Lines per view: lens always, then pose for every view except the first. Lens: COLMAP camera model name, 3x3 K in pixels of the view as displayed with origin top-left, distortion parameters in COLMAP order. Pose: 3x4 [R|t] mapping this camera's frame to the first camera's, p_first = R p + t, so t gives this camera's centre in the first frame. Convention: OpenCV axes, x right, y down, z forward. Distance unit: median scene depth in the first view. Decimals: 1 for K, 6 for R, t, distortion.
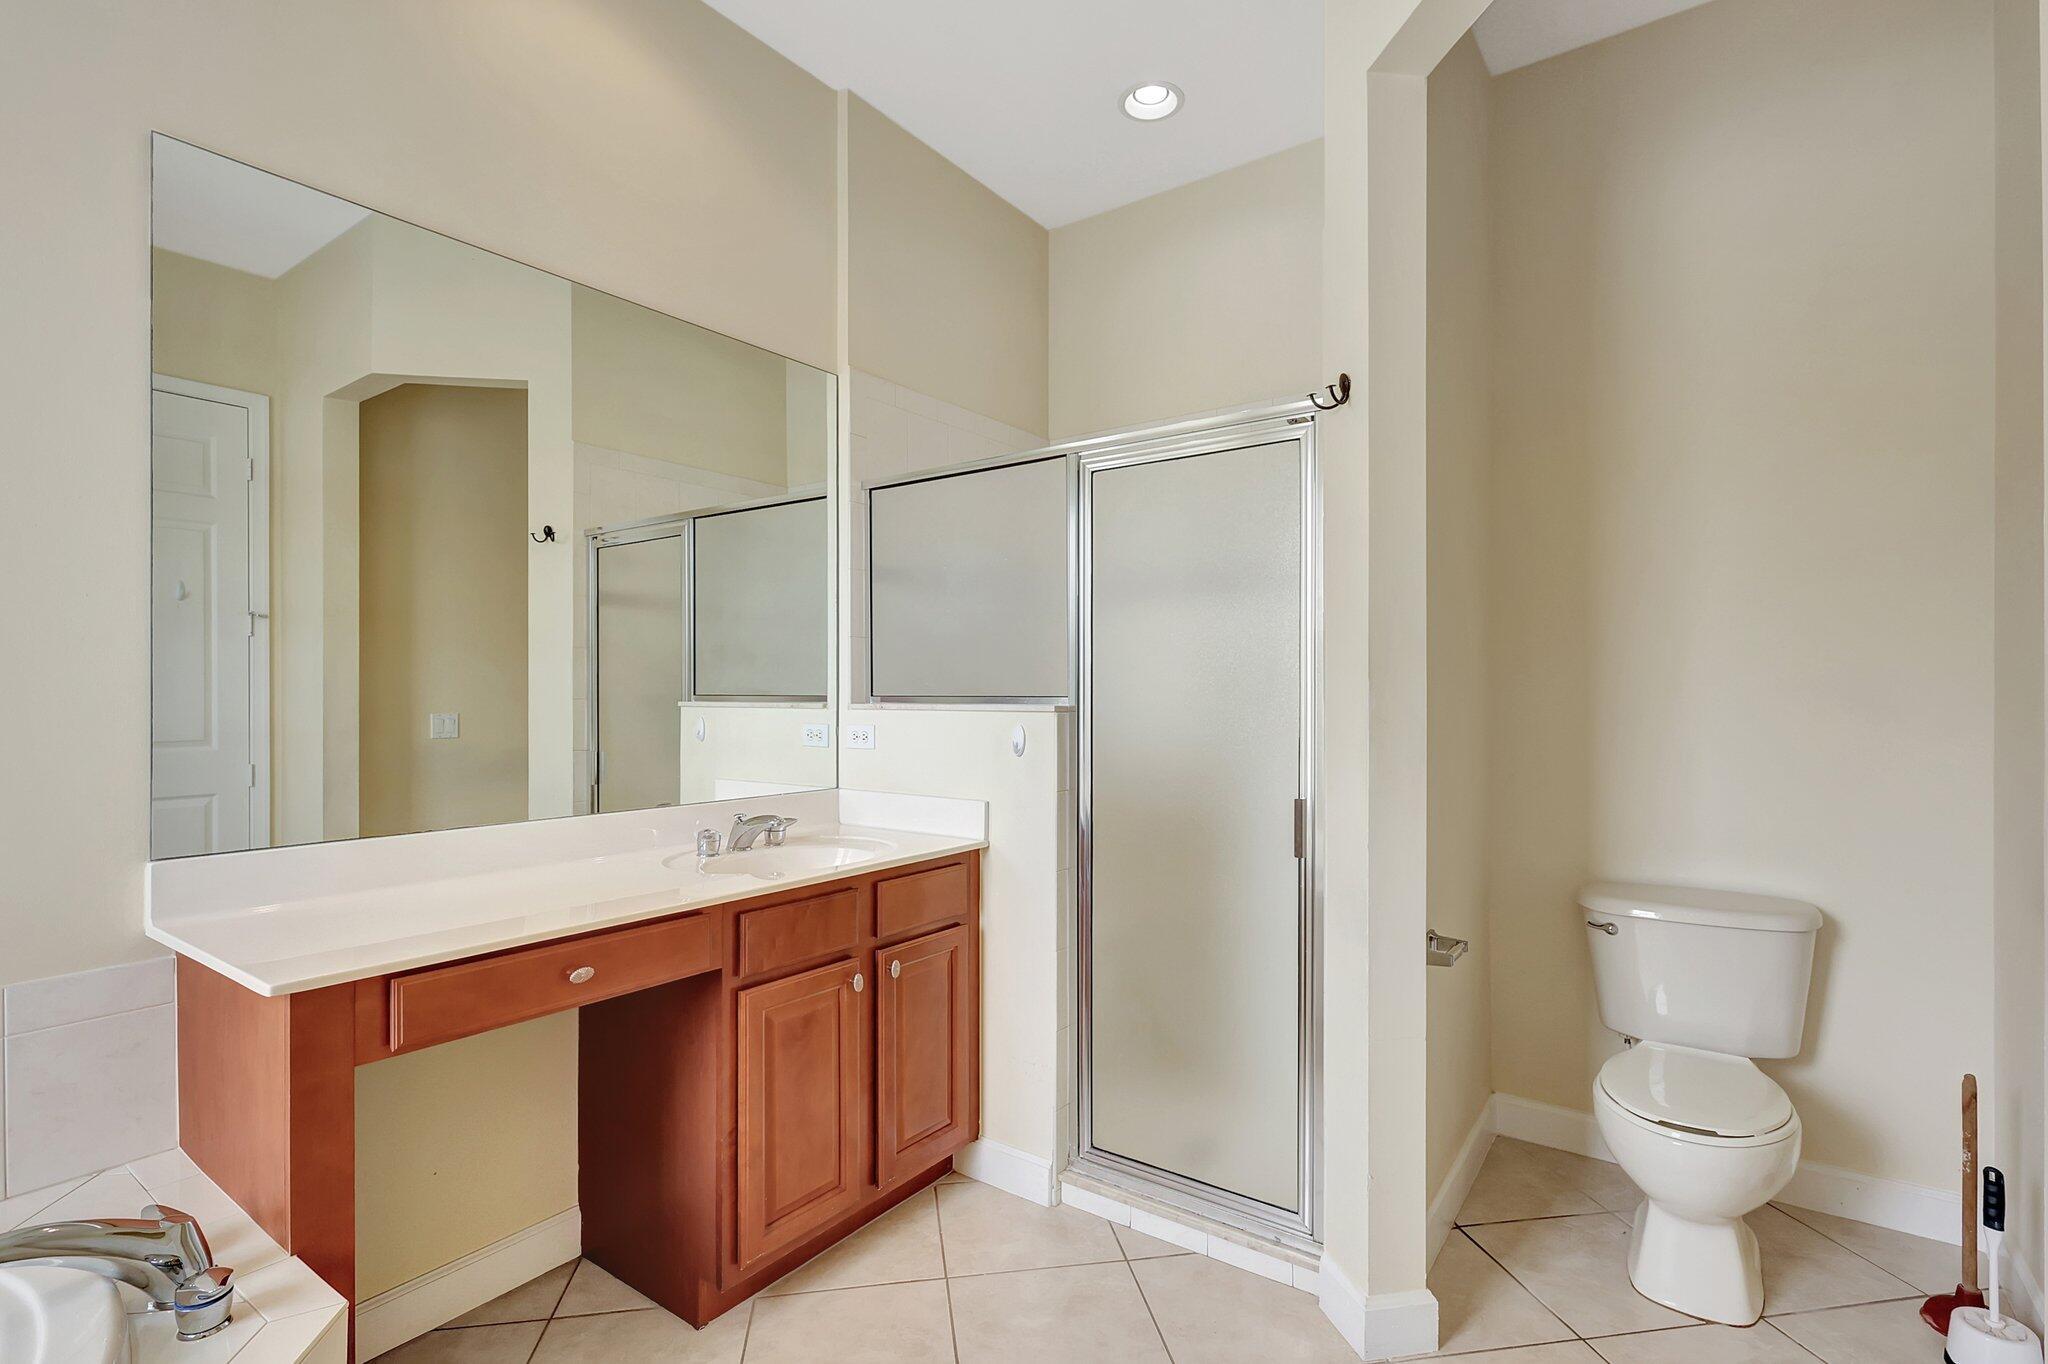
lens RADIAL K [[967.6, 0, 1076.4], [0, 967.6, 687.0], [0, 0, 1]] dist [-0.001883, 0.002953]
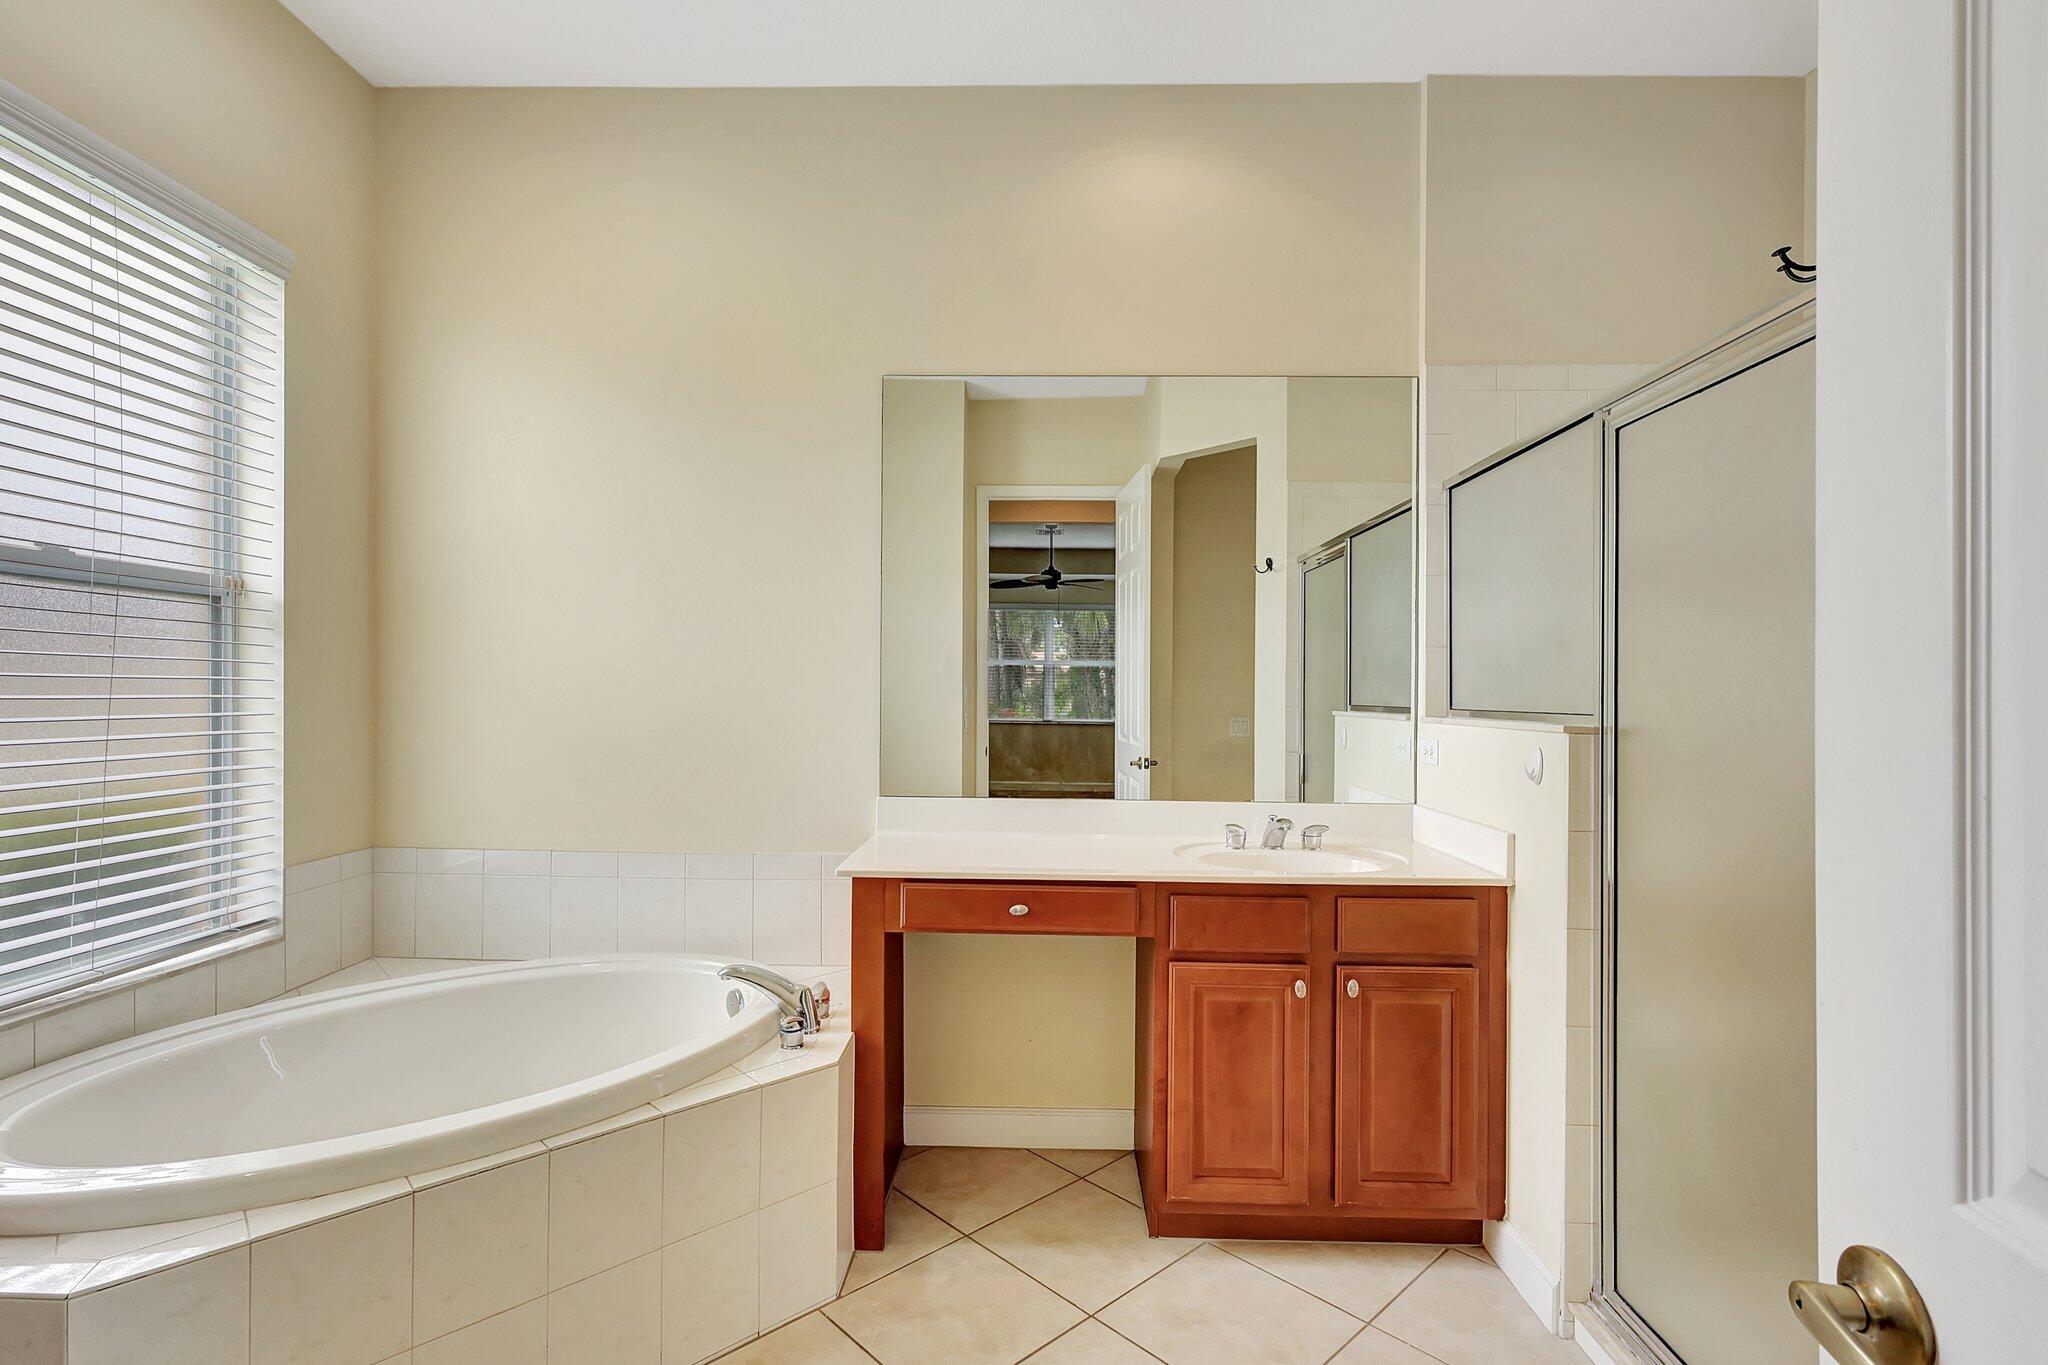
lens RADIAL K [[967.6, 0, 1023.1], [0, 967.6, 693.0], [0, 0, 1]] dist [-0.001883, 0.002953]
pose [[0.548114, 0.005217, -0.836388, 0.439319], [-0.007089, 0.999974, 0.001591, -0.006267], [0.836374, 0.005057, 0.548136, 0.180620]]
